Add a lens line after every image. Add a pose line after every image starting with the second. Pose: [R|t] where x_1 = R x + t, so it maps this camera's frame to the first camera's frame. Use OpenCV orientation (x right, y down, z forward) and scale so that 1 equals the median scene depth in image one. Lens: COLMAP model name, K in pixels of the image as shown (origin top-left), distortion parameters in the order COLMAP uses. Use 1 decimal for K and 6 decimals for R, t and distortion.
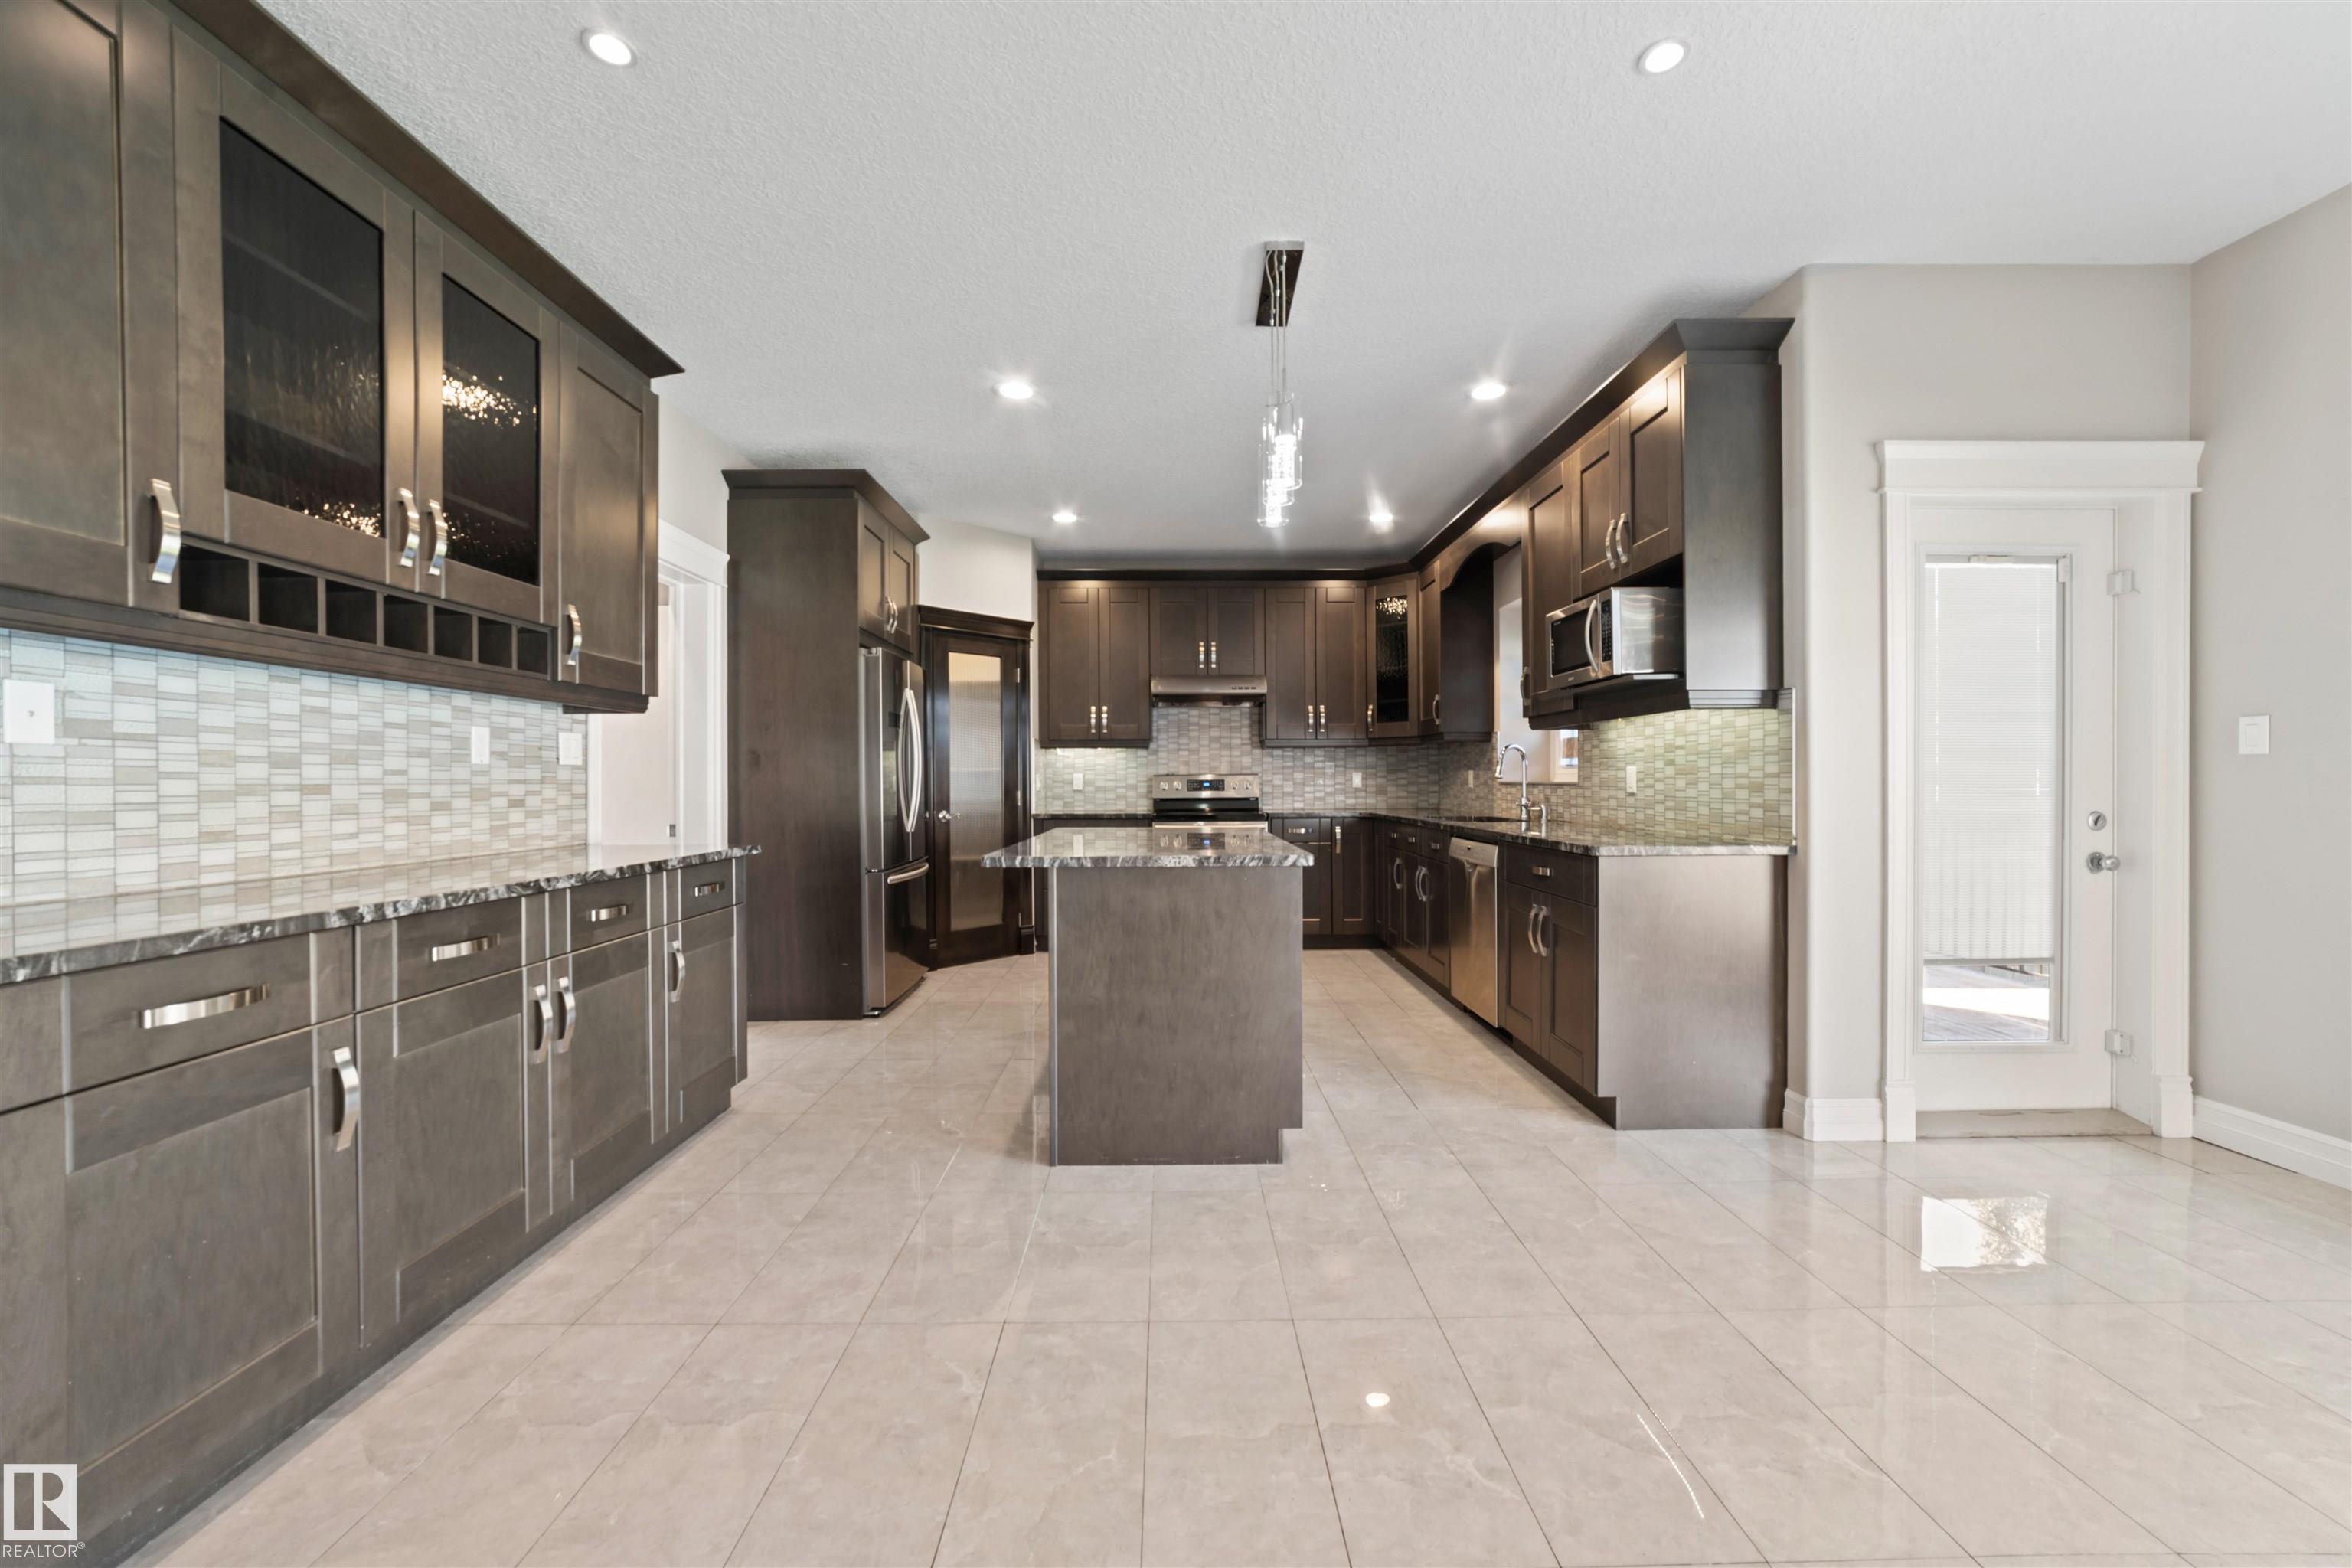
lens RADIAL K [[901.5, 0, 1177.1], [0, 901.5, 792.2], [0, 0, 1]] dist [-0.028615, 0.013445]
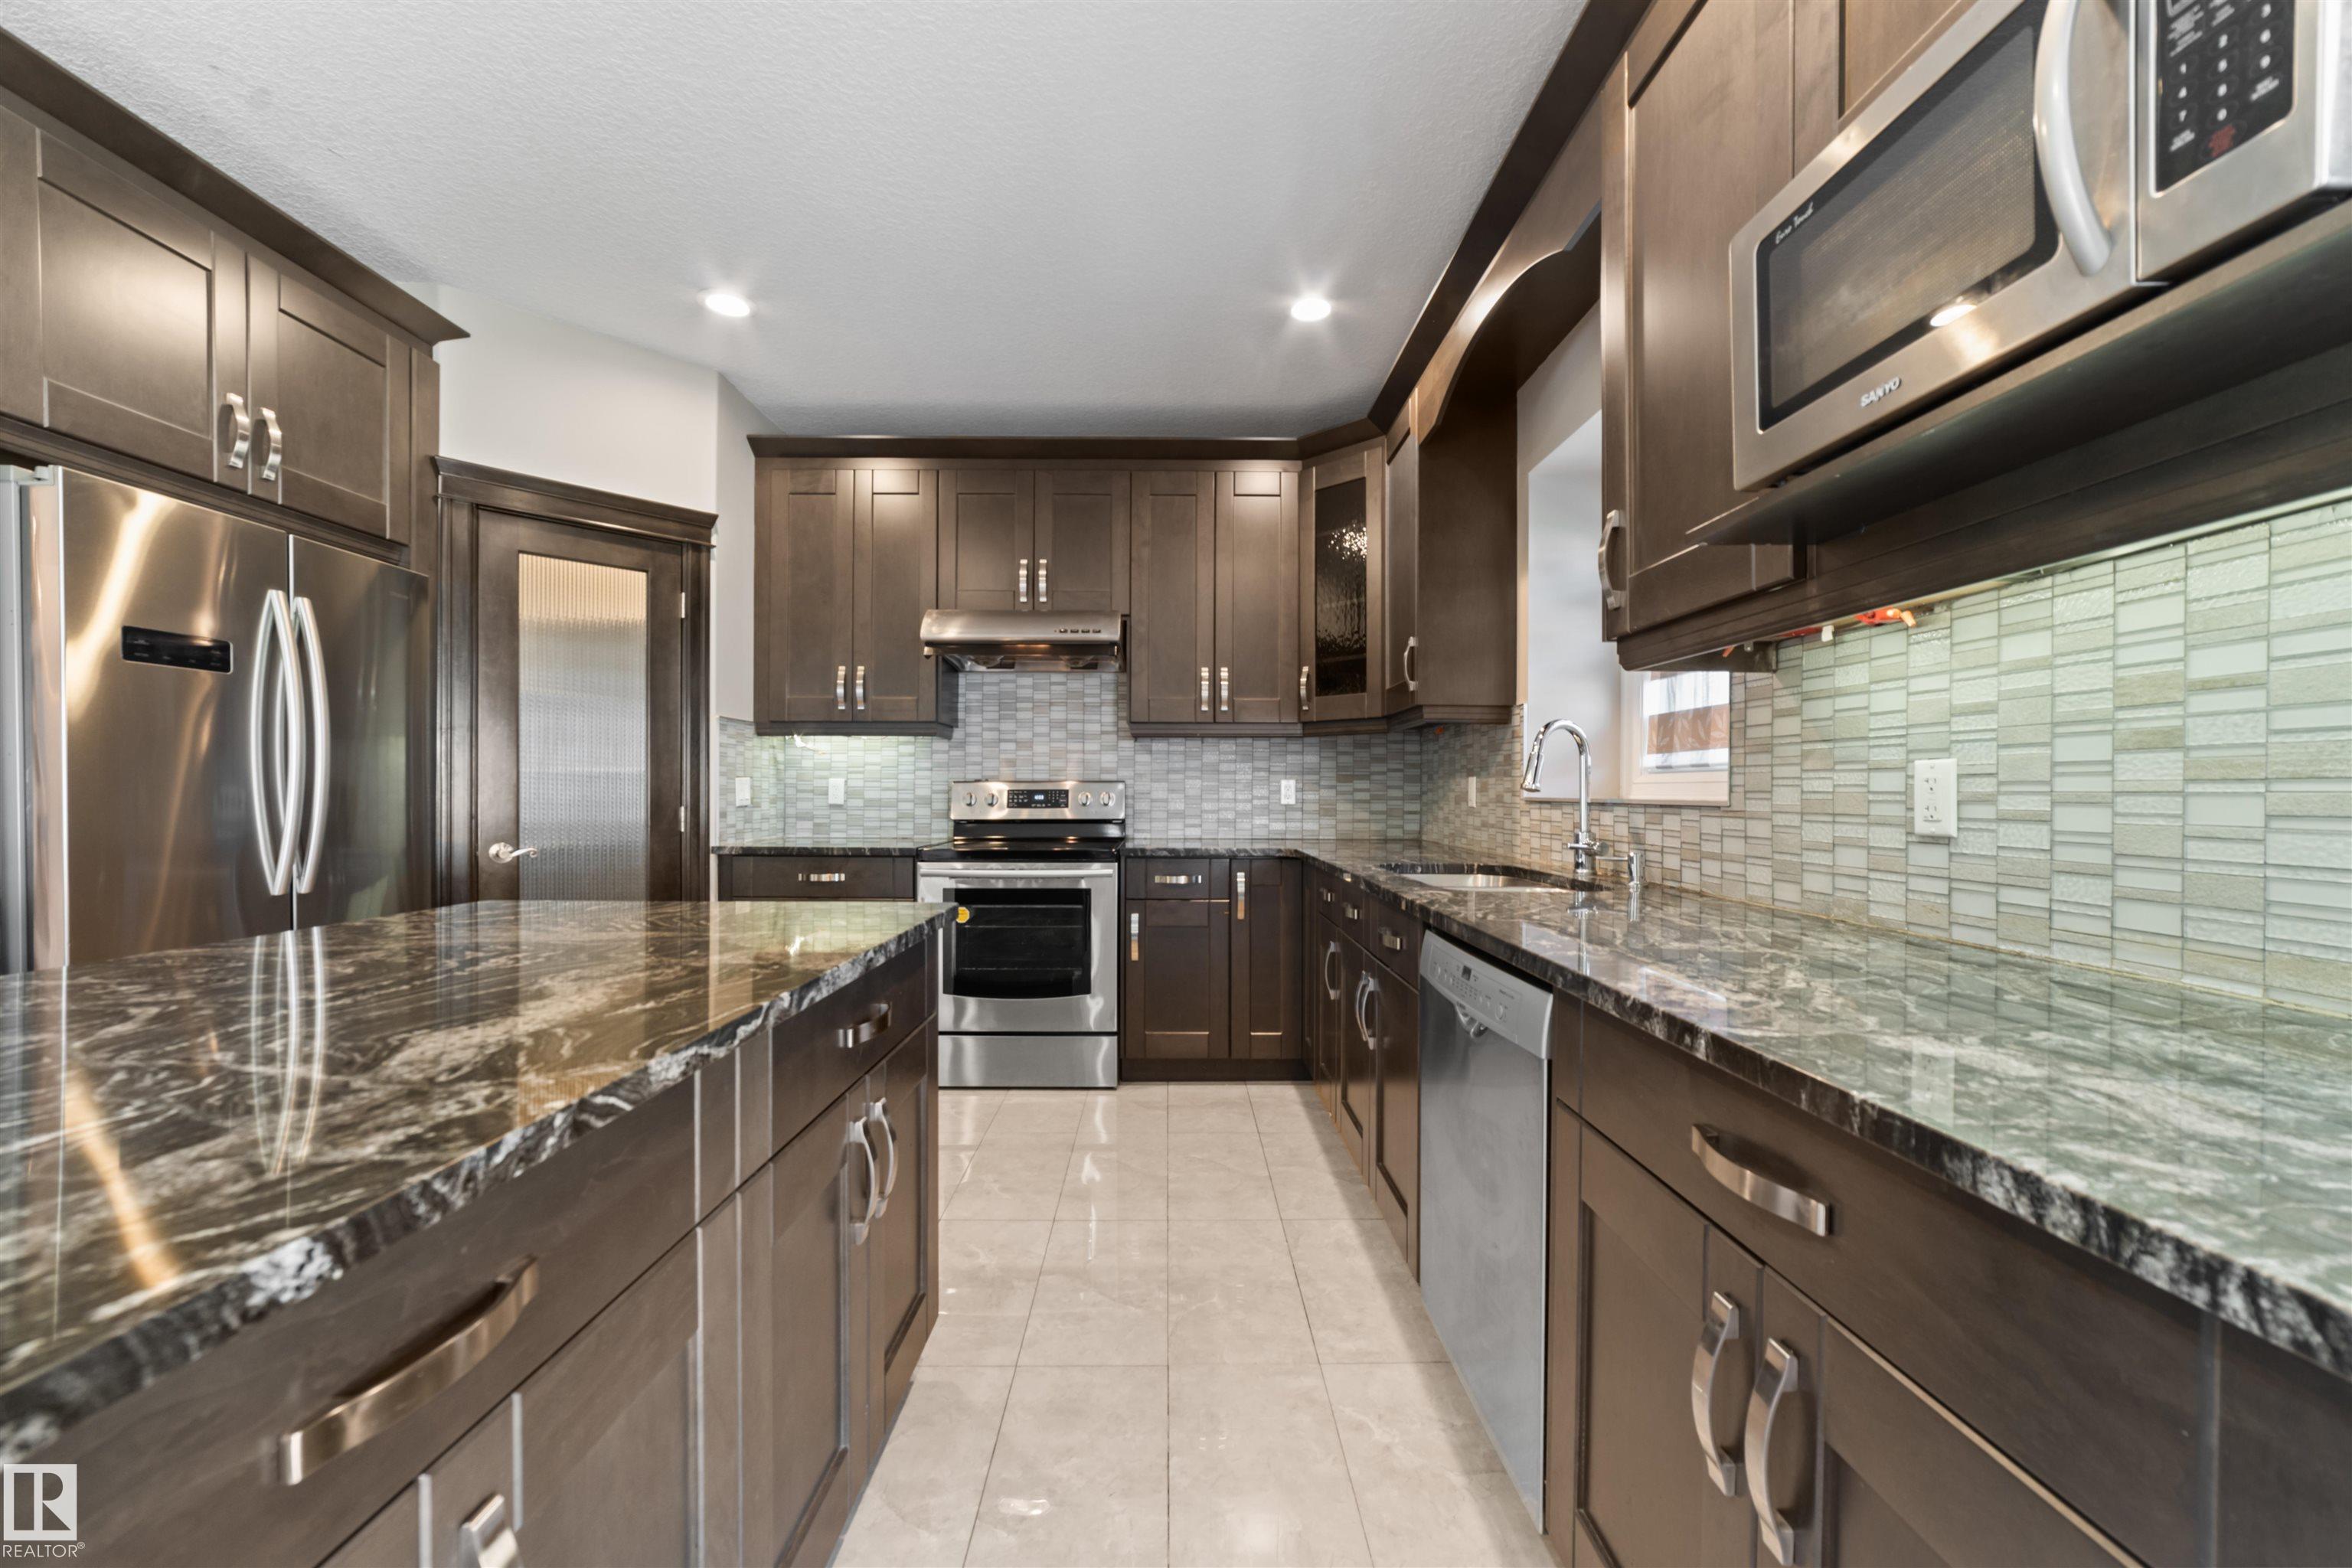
lens RADIAL K [[901.5, 0, 1177.1], [0, 901.5, 792.2], [0, 0, 1]] dist [-0.028615, 0.013445]
pose [[0.999962, 0.007994, -0.003380, 0.134973], [-0.008031, 0.999905, -0.011238, -0.006271], [0.003290, 0.011264, 0.999931, 0.410771]]
